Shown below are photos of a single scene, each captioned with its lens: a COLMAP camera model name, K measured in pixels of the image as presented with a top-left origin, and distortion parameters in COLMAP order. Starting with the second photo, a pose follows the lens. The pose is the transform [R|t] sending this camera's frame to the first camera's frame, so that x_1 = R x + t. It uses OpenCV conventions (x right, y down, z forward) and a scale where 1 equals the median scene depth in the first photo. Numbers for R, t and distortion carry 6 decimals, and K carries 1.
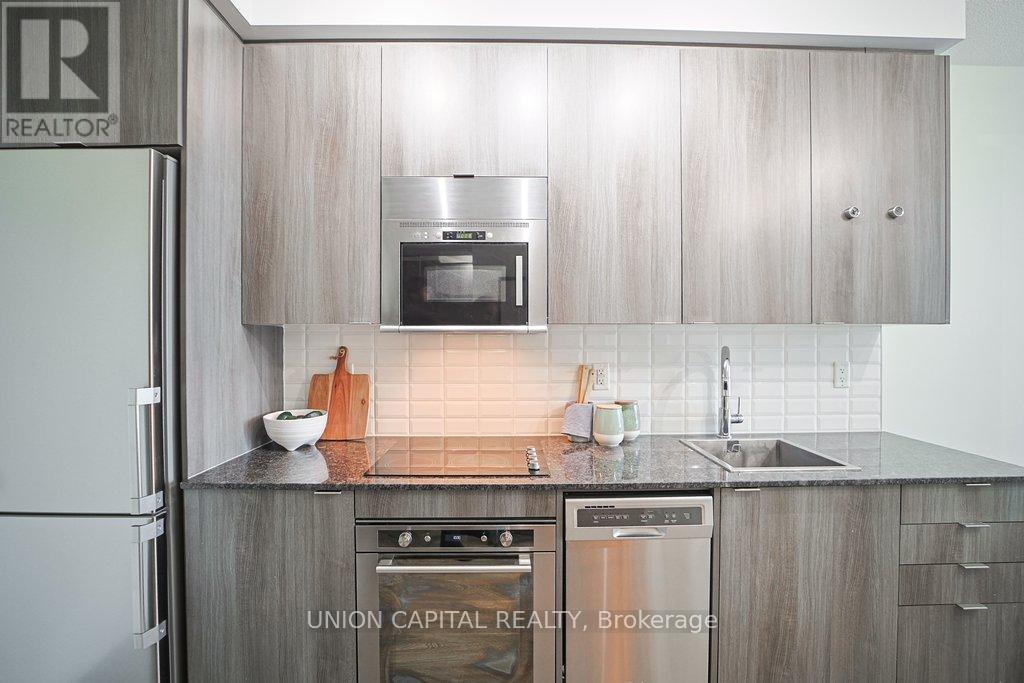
lens RADIAL K [[429.9, 0, 512.0], [0, 429.9, 341.5], [0, 0, 1]] dist [-0.017578, 0.000095]
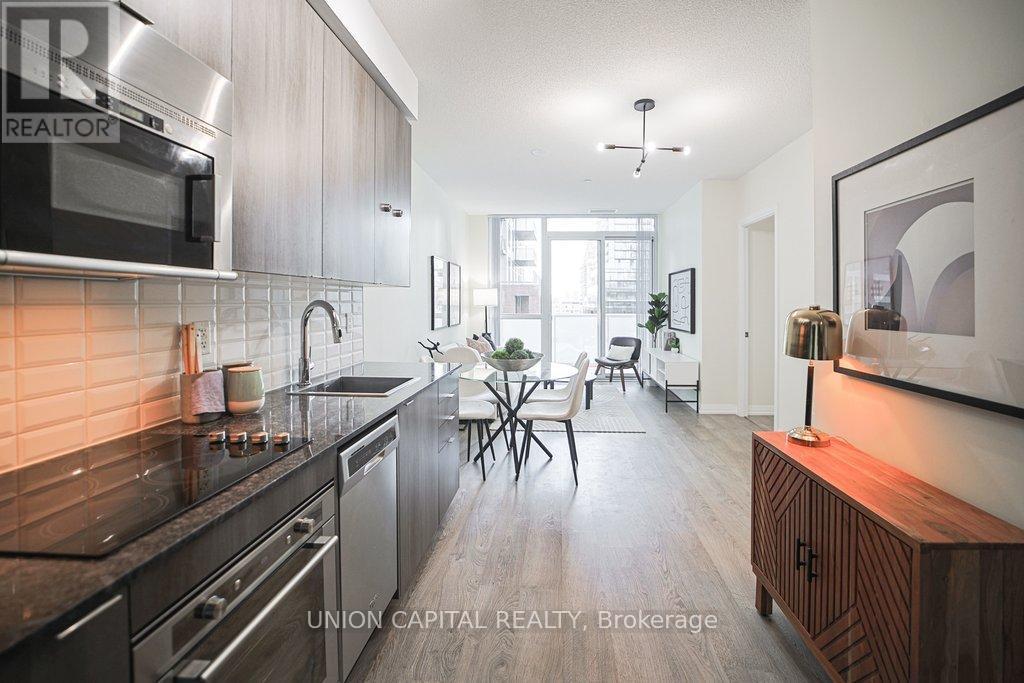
lens RADIAL K [[451.1, 0, 540.6], [0, 451.1, 305.4], [0, 0, 1]] dist [-0.001139, -0.000004]
pose [[0.057904, -0.004566, 0.998312, -0.609972], [-0.003394, 0.999983, 0.004770, 0.015308], [-0.998316, -0.003664, 0.057887, 0.337032]]
